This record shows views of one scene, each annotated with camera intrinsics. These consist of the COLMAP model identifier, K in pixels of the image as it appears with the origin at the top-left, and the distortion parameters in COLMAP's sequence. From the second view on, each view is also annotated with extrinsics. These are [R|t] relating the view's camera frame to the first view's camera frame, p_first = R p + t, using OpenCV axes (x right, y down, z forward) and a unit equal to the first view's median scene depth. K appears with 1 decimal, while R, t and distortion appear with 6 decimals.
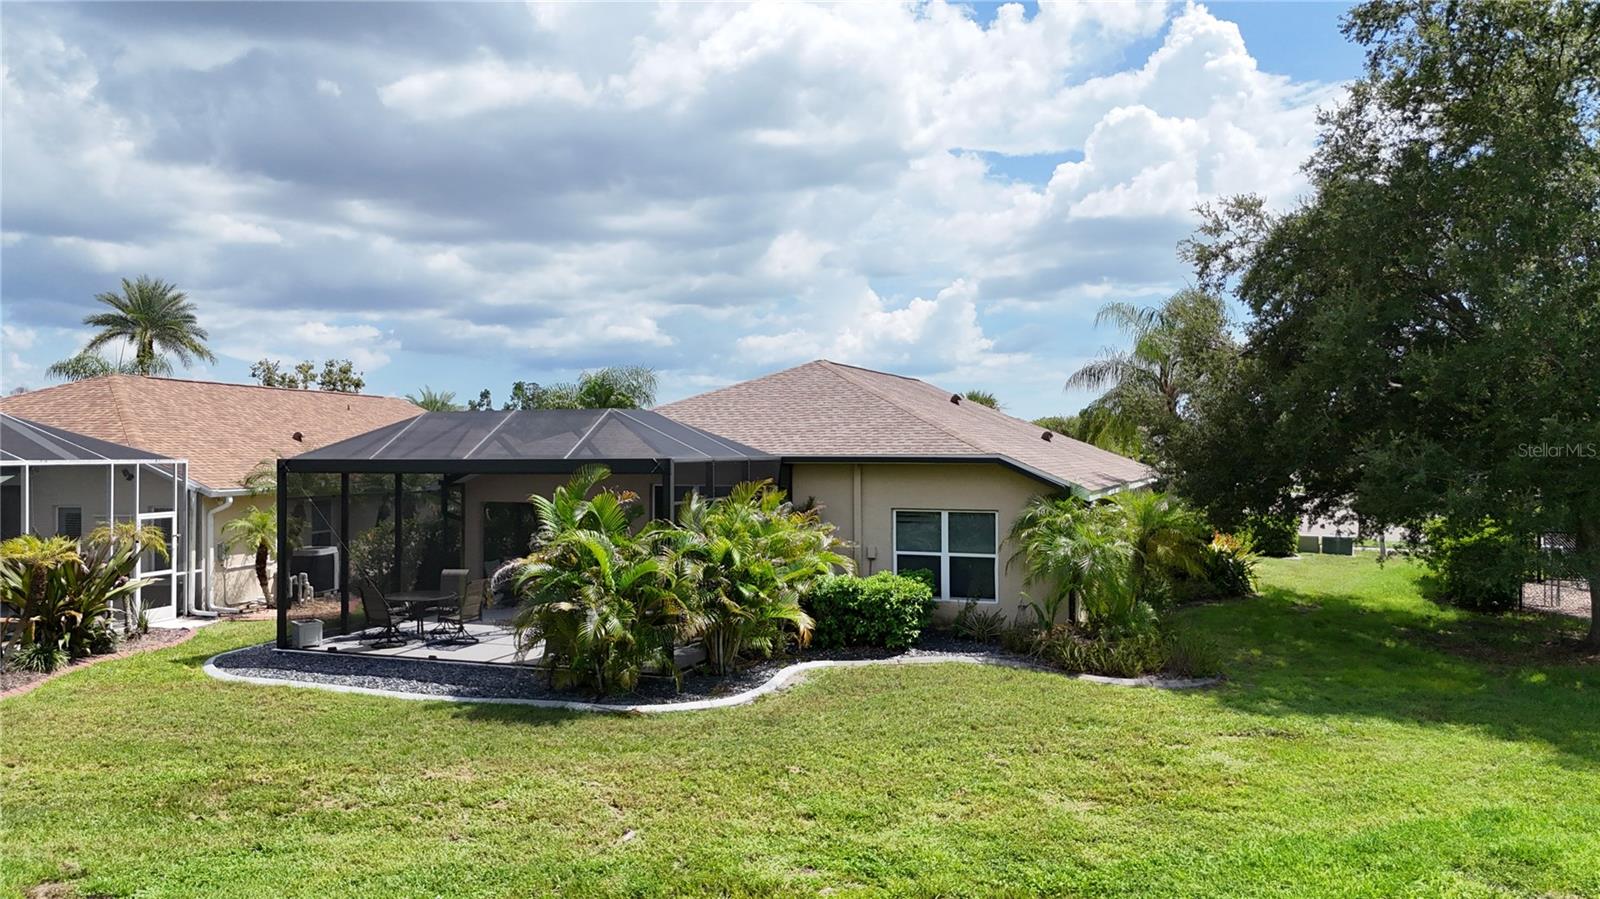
lens RADIAL K [[1142.7, 0, 800.0], [0, 1142.7, 449.5], [0, 0, 1]] dist [0.040992, -0.002510]
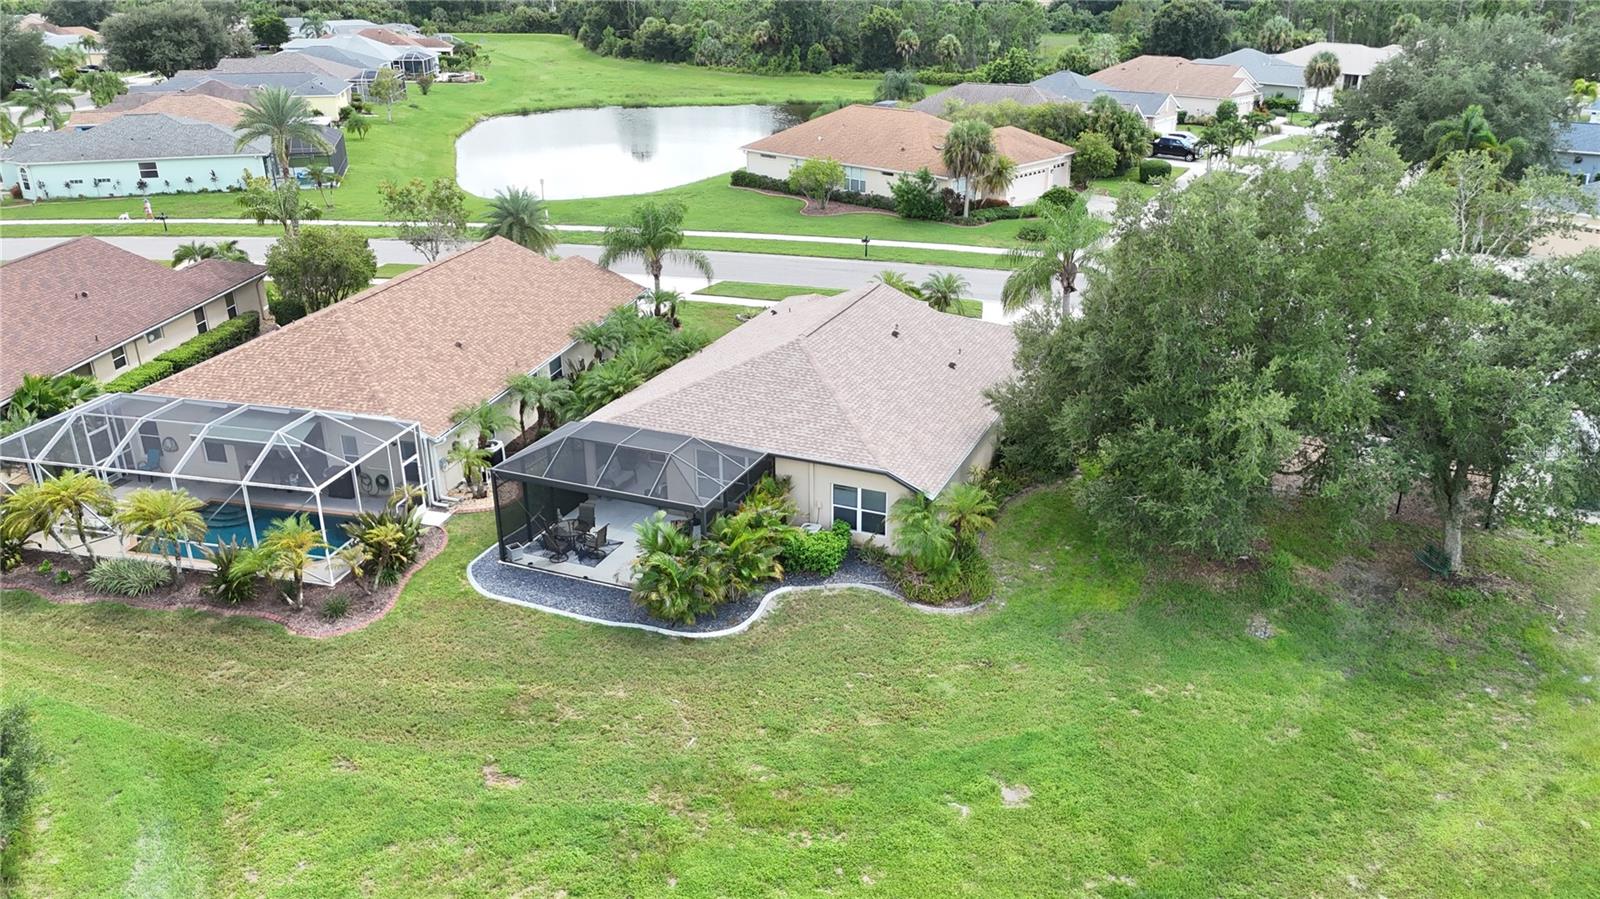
lens RADIAL K [[1142.7, 0, 800.0], [0, 1142.7, 449.5], [0, 0, 1]] dist [0.040992, -0.002510]
pose [[0.999282, 0.017841, -0.033420, 0.094215], [-0.003081, 0.917507, 0.397708, -0.716933], [0.037758, -0.397319, 0.916903, -0.611711]]
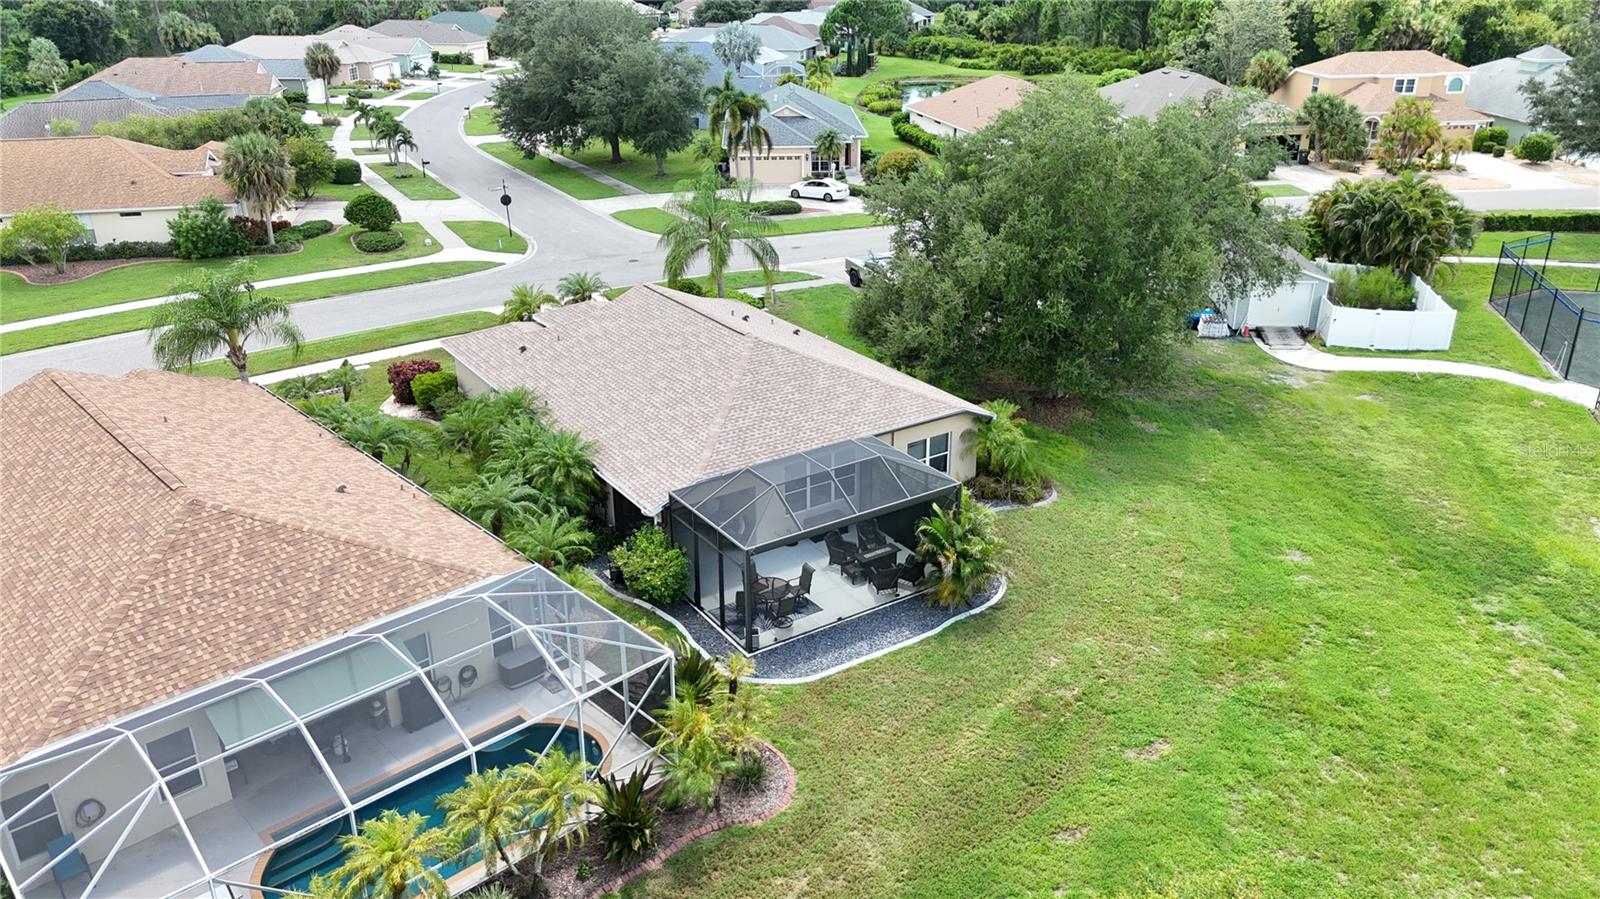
lens RADIAL K [[1142.7, 0, 800.0], [0, 1142.7, 449.5], [0, 0, 1]] dist [0.040992, -0.002510]
pose [[0.595972, -0.319034, 0.736909, -1.437474], [-0.002131, 0.917057, 0.398751, -0.699387], [-0.803003, -0.239215, 0.545860, 0.131815]]
